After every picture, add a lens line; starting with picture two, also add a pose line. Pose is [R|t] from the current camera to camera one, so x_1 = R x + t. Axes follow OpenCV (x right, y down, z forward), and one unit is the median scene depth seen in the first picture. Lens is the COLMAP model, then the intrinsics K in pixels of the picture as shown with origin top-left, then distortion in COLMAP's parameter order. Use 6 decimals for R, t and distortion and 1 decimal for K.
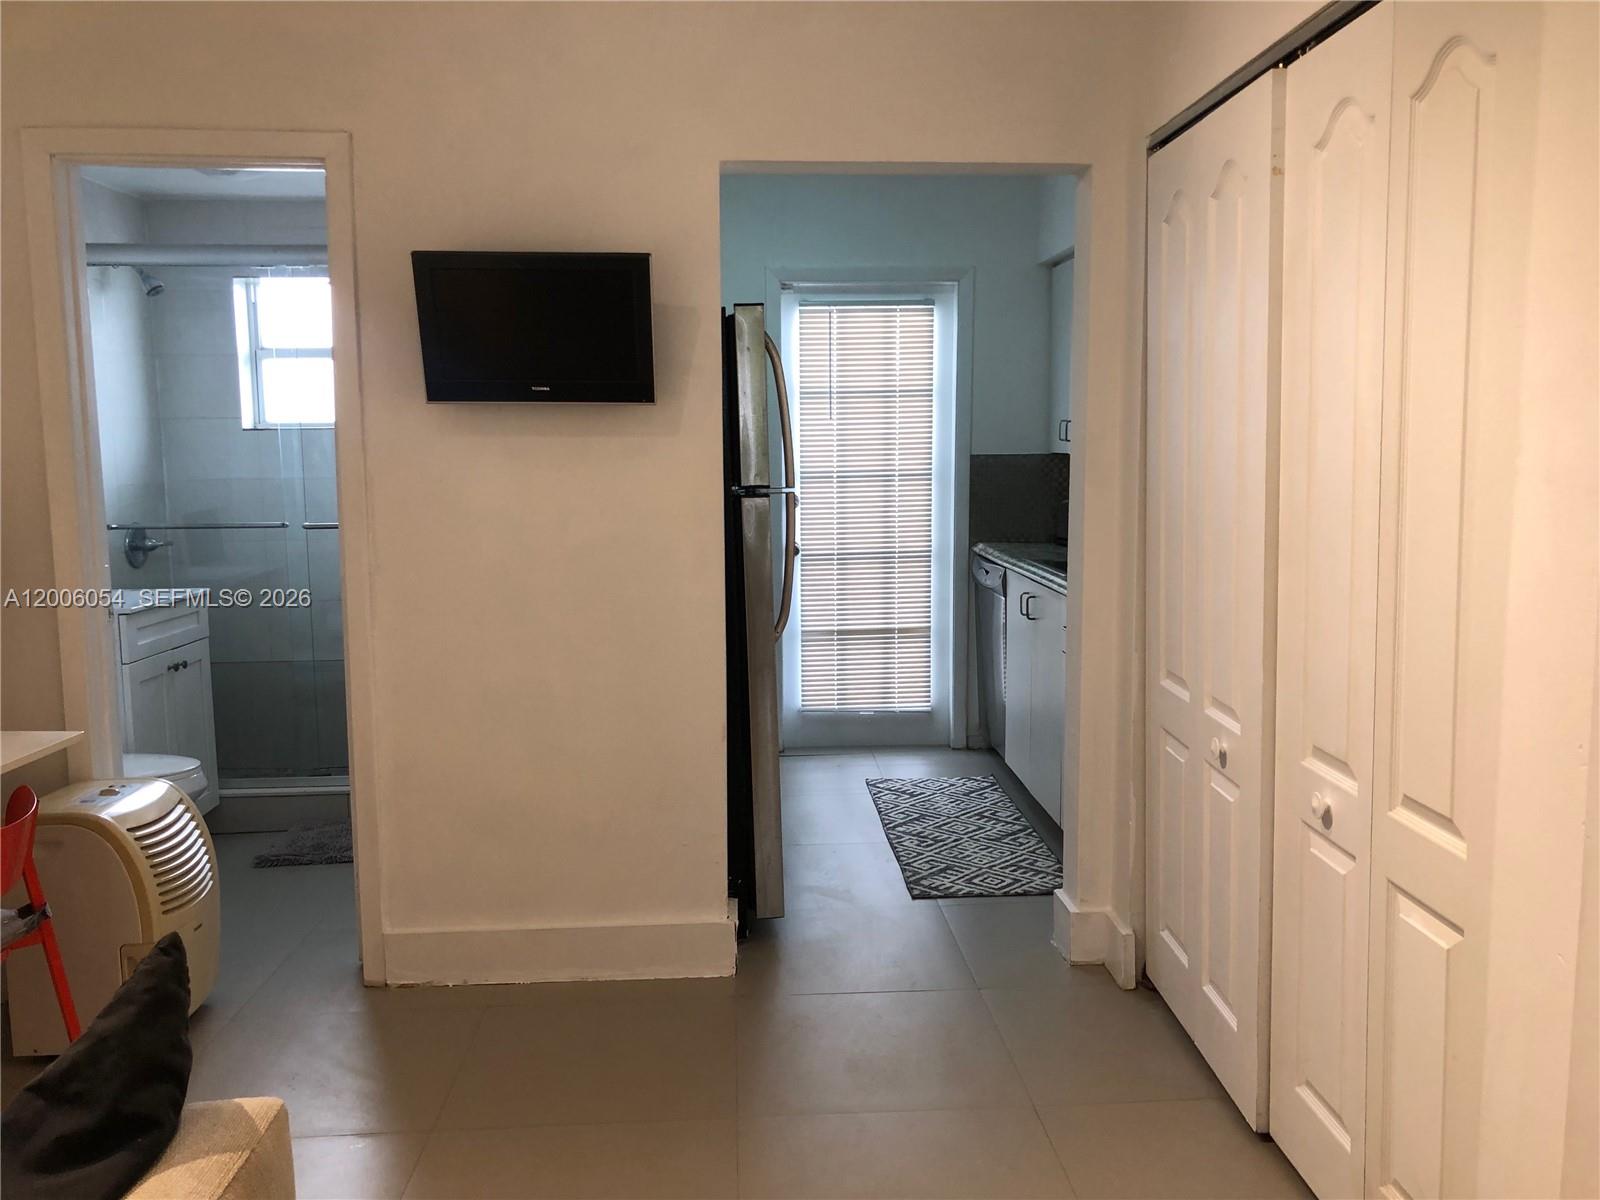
lens RADIAL K [[1289.0, 0, 800.0], [0, 1289.0, 600.0], [0, 0, 1]] dist [0.001518, 0.008088]
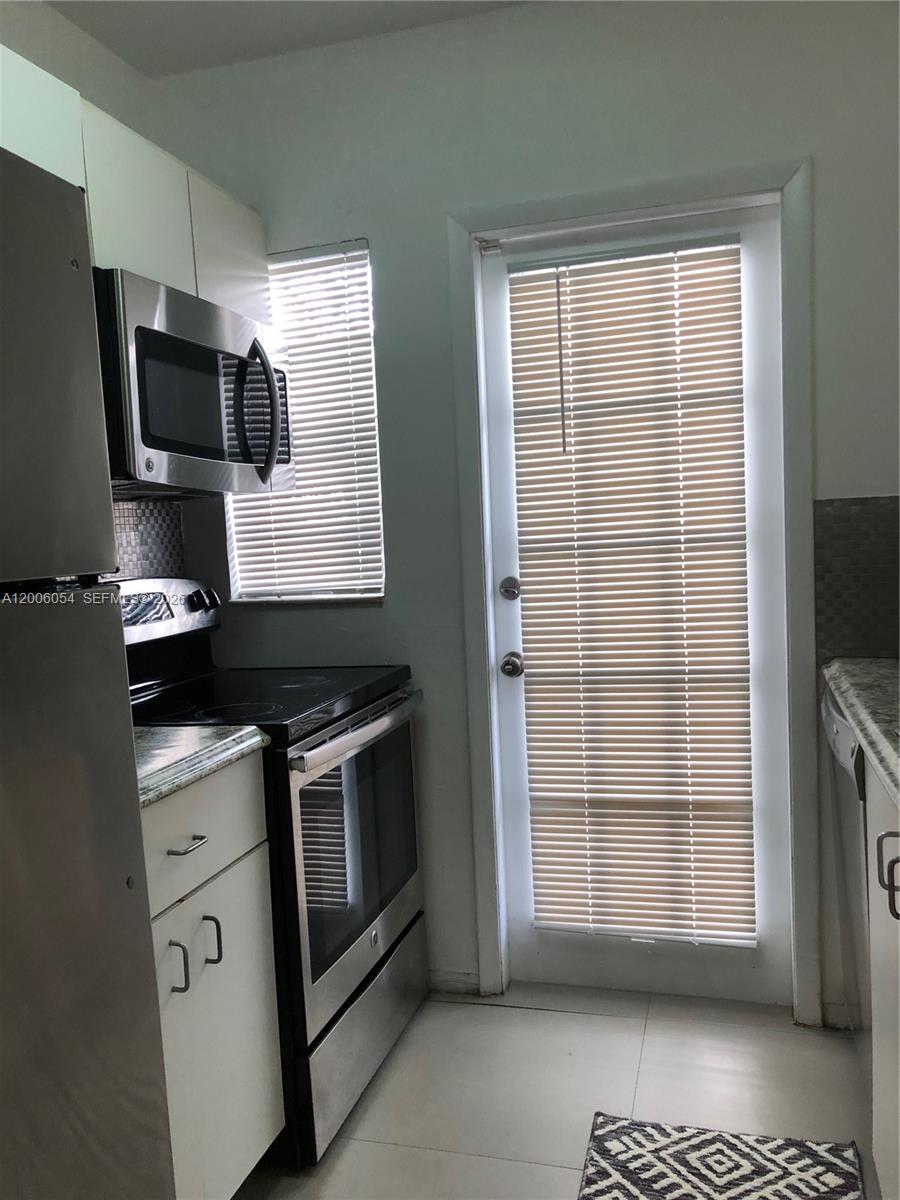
lens RADIAL K [[973.5, 0, 443.5], [0, 973.5, 593.1], [0, 0, 1]] dist [-0.000797, -0.008380]
pose [[0.941170, -0.017446, -0.337484, 0.123475], [0.002800, 0.999035, -0.043836, -0.055218], [0.337923, 0.040312, 0.940310, 0.557808]]
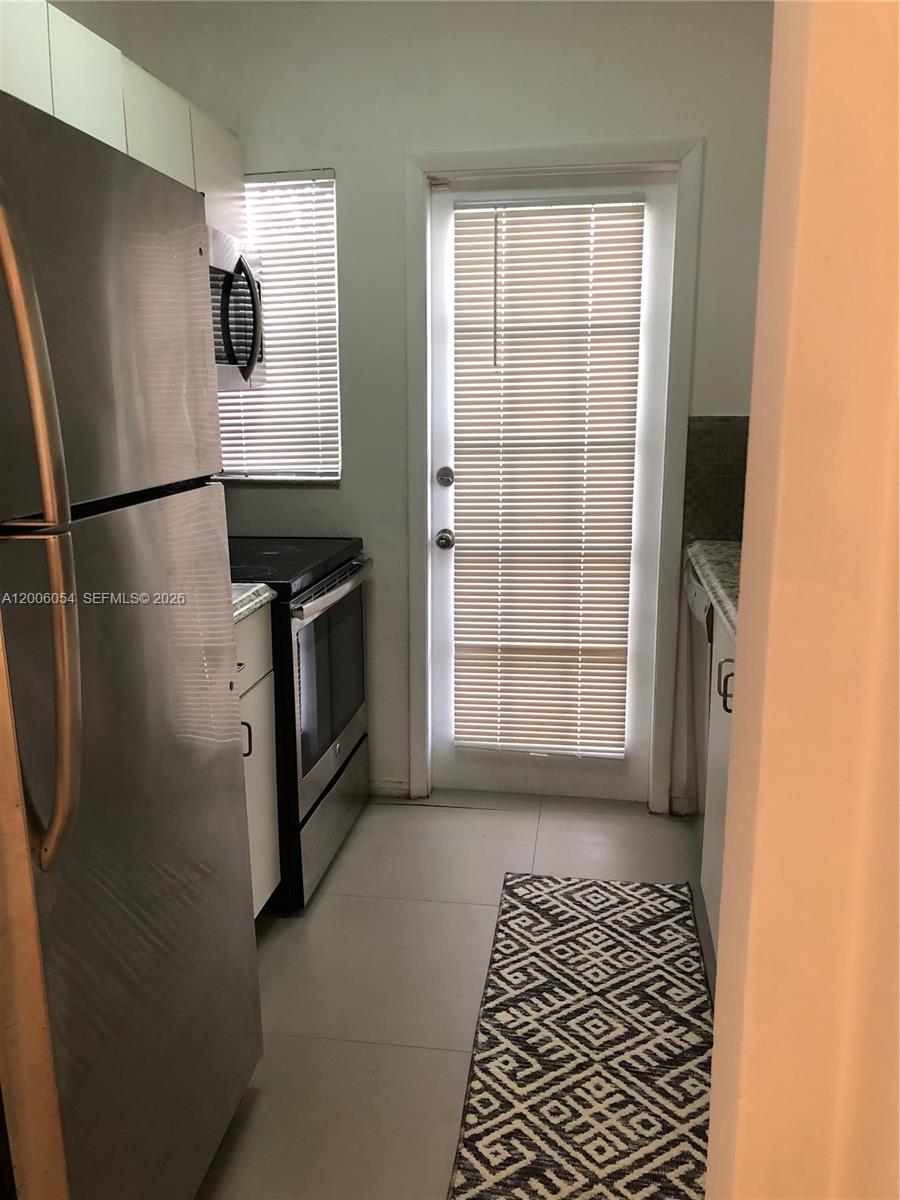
lens RADIAL K [[966.8, 0, 445.3], [0, 966.8, 585.7], [0, 0, 1]] dist [0.001518, 0.008088]
pose [[0.977621, 0.041796, -0.206179, 0.115455], [-0.024864, 0.996152, 0.084041, -0.061635], [0.208898, -0.077034, 0.974899, 0.449494]]
